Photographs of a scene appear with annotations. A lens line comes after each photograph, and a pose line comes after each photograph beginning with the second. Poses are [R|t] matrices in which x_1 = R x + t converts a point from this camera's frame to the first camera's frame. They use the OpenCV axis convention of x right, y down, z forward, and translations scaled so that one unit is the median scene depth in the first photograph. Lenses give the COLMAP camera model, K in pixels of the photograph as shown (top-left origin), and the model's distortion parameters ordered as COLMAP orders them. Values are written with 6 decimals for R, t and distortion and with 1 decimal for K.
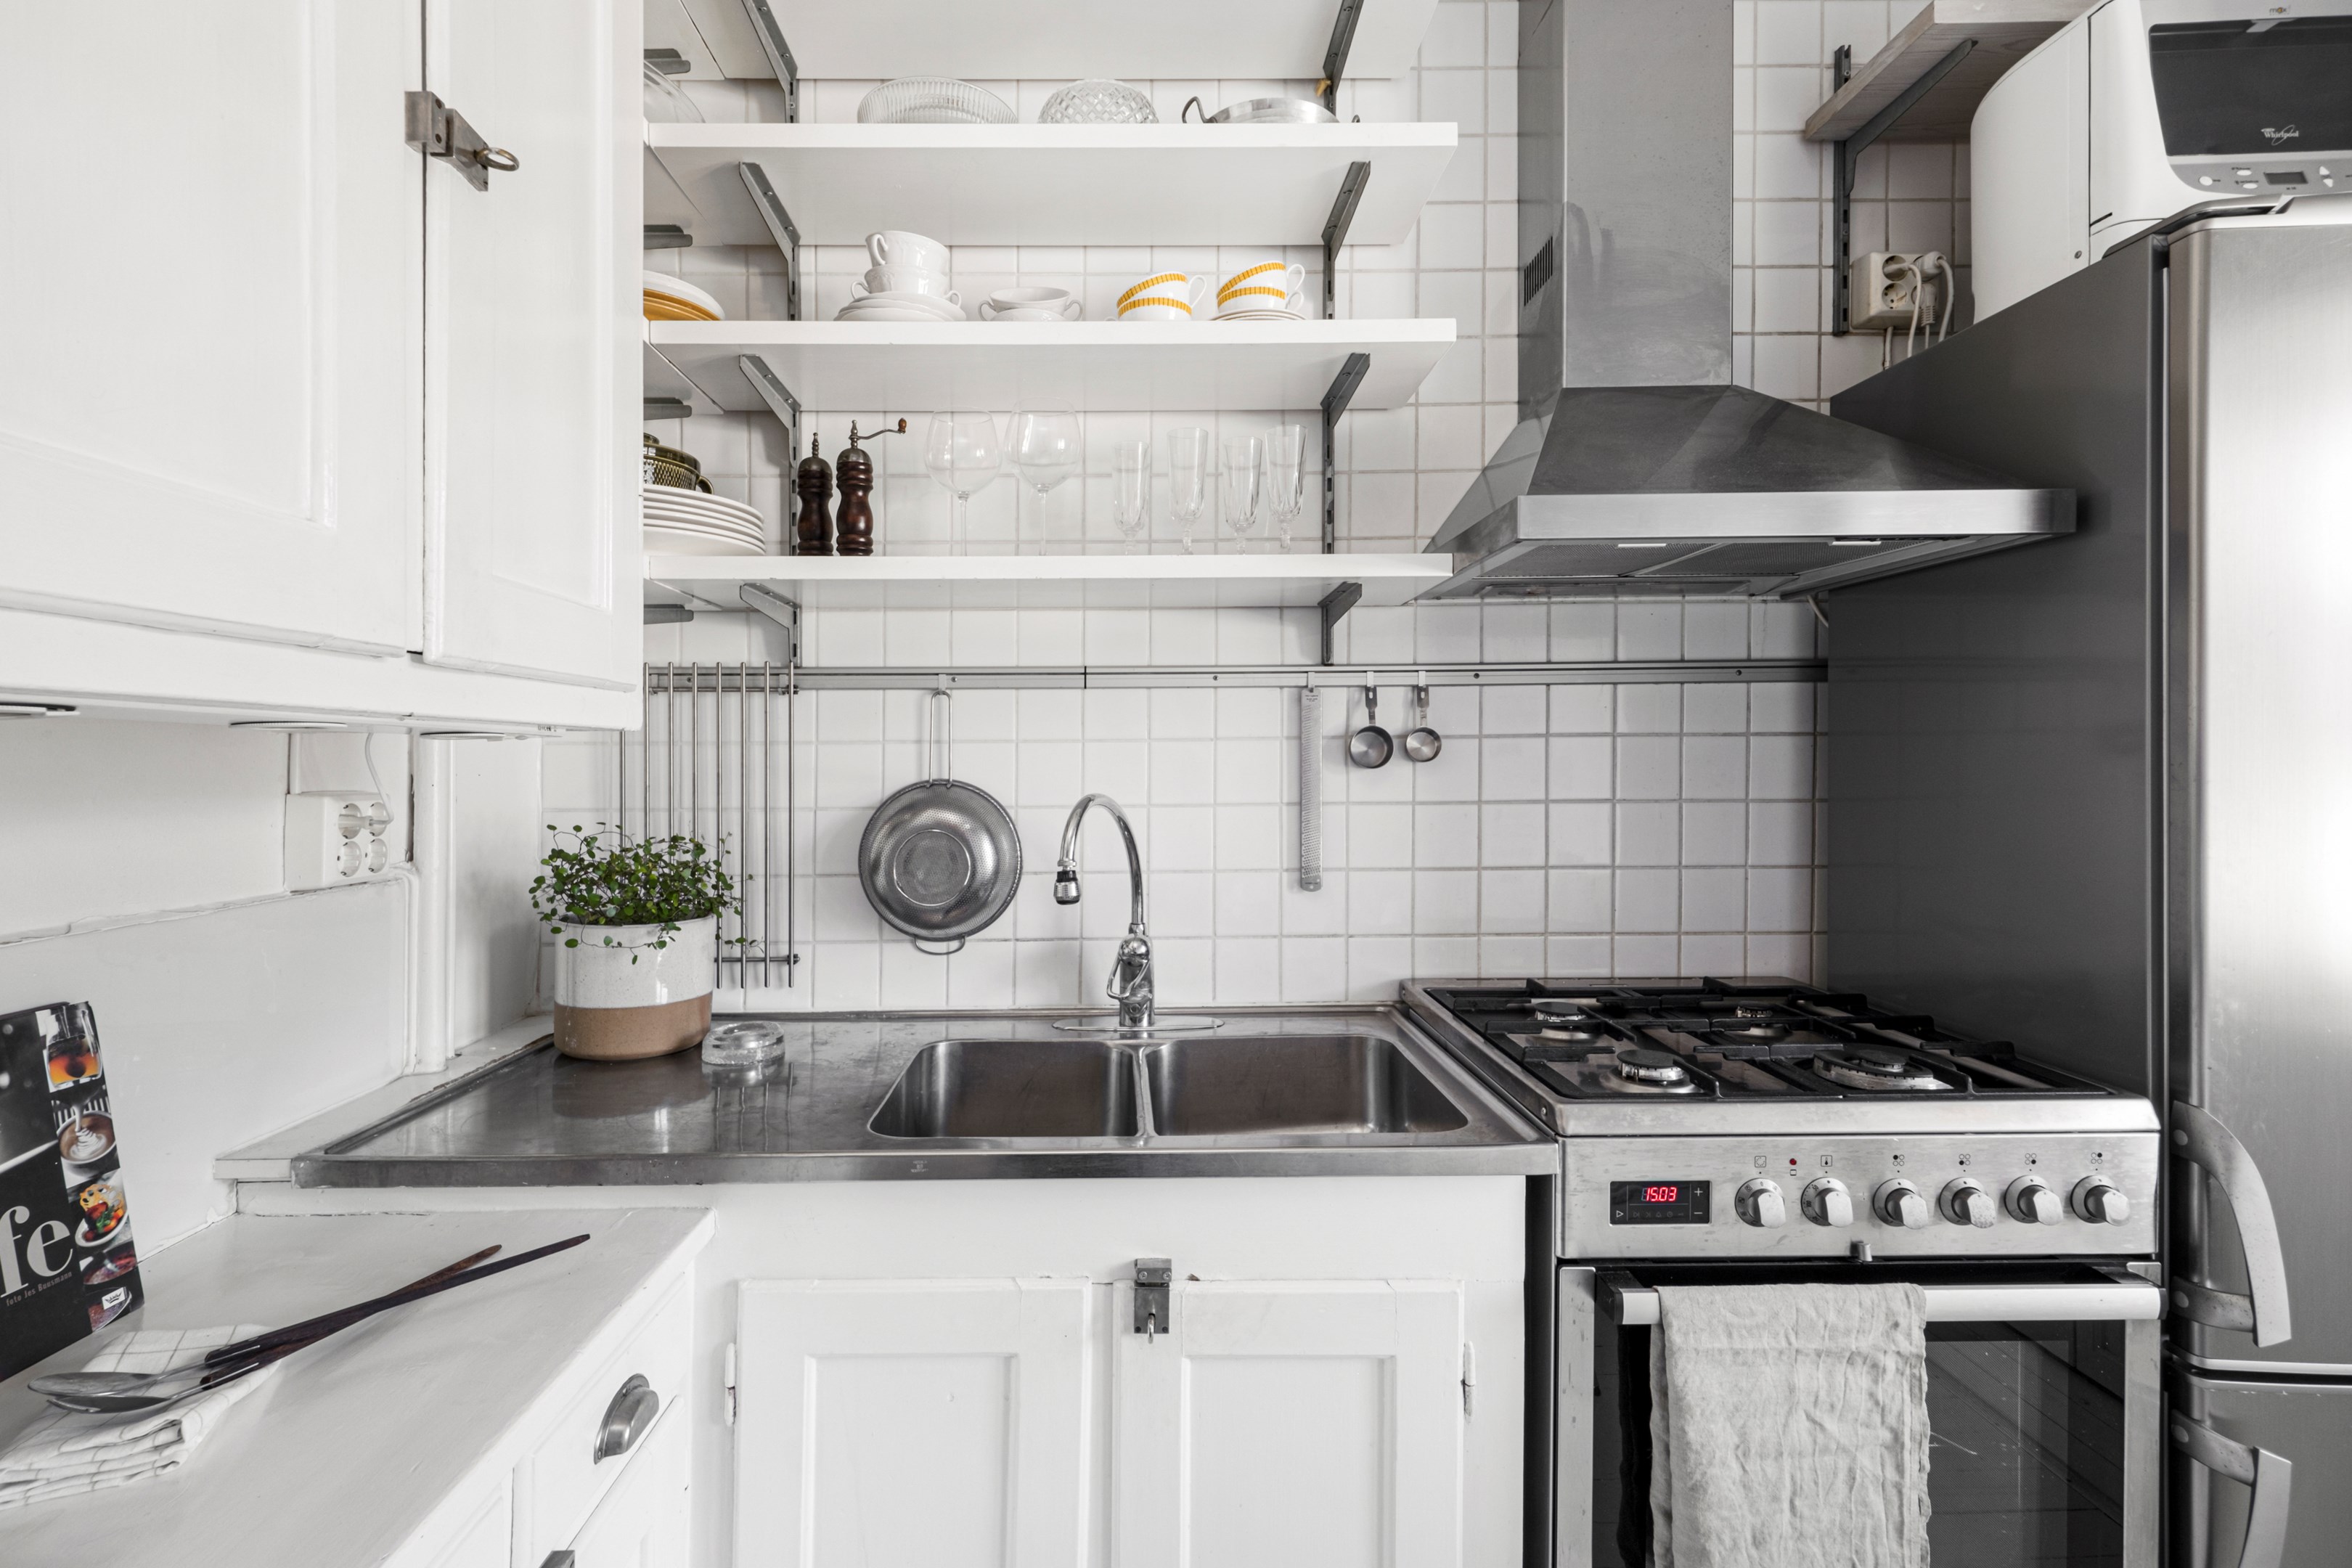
lens RADIAL K [[1063.6, 0, 1172.0], [0, 1063.6, 769.9], [0, 0, 1]] dist [0.007158, -0.000872]
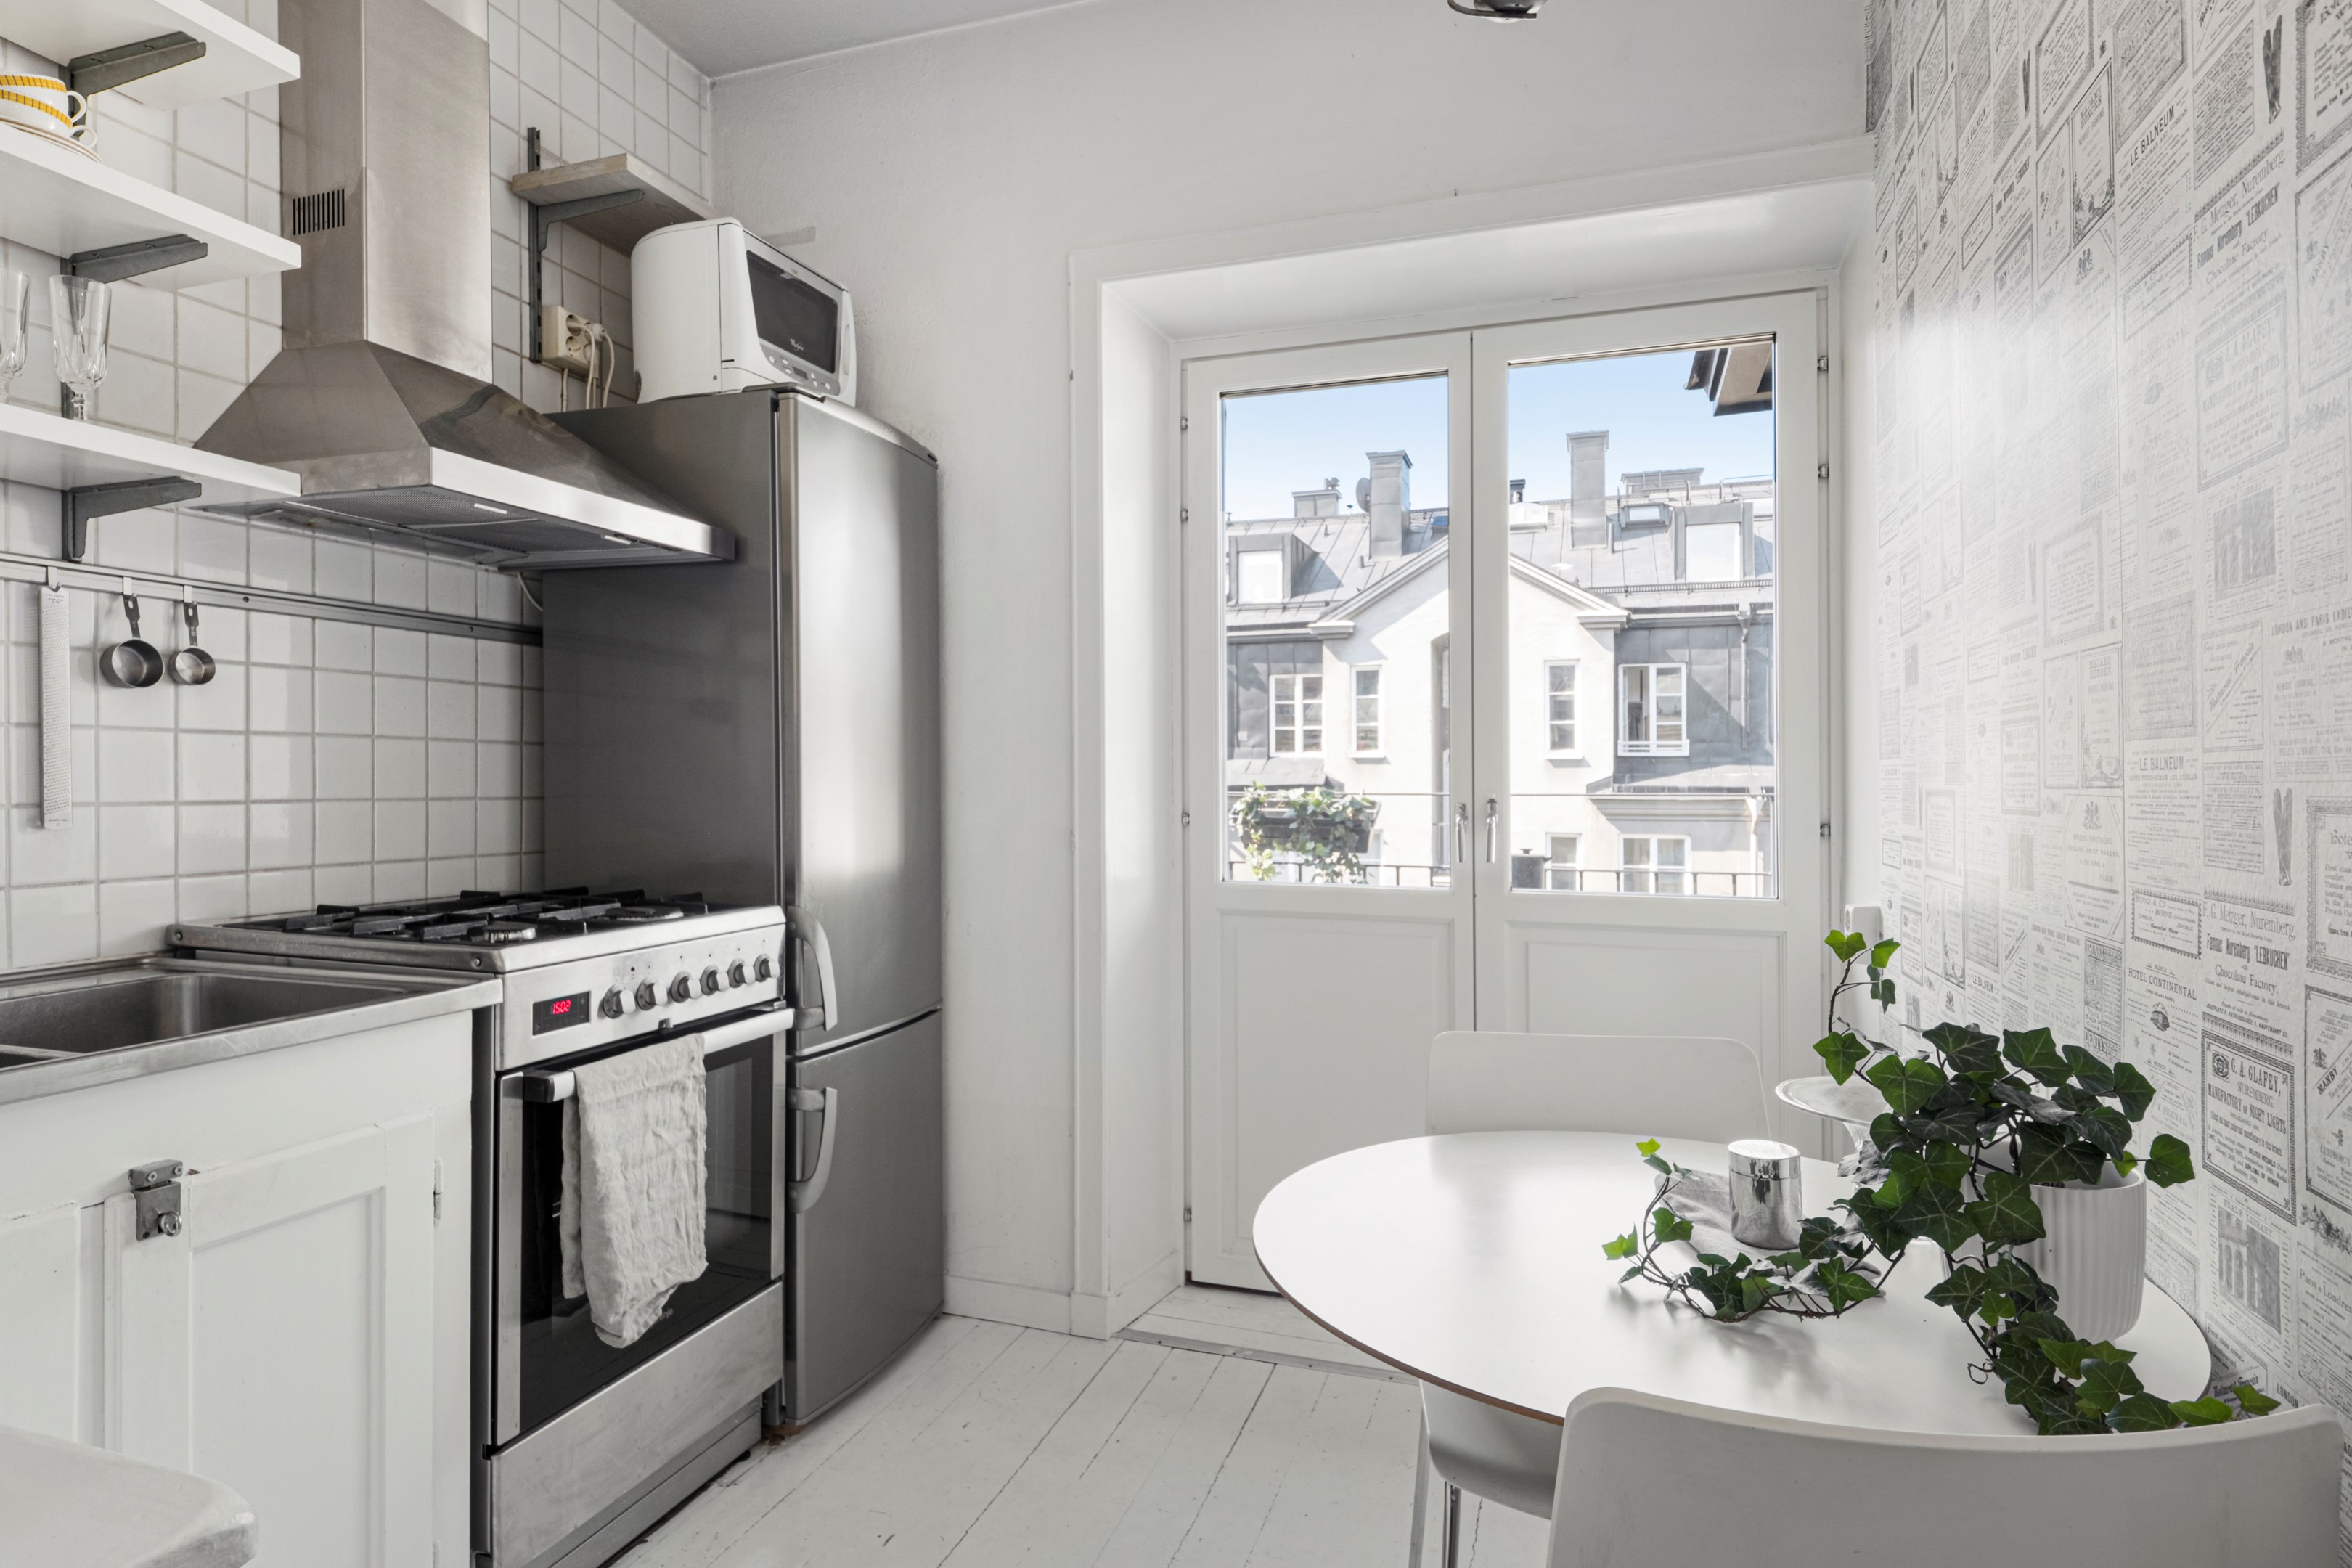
lens RADIAL K [[1269.7, 0, 1177.2], [0, 1269.7, 782.9], [0, 0, 1]] dist [-0.003769, 0.000328]
pose [[0.313077, 0.002979, 0.949723, -0.648984], [0.008619, 0.999945, -0.005977, 0.109836], [-0.949689, 0.010057, 0.313034, -0.181163]]
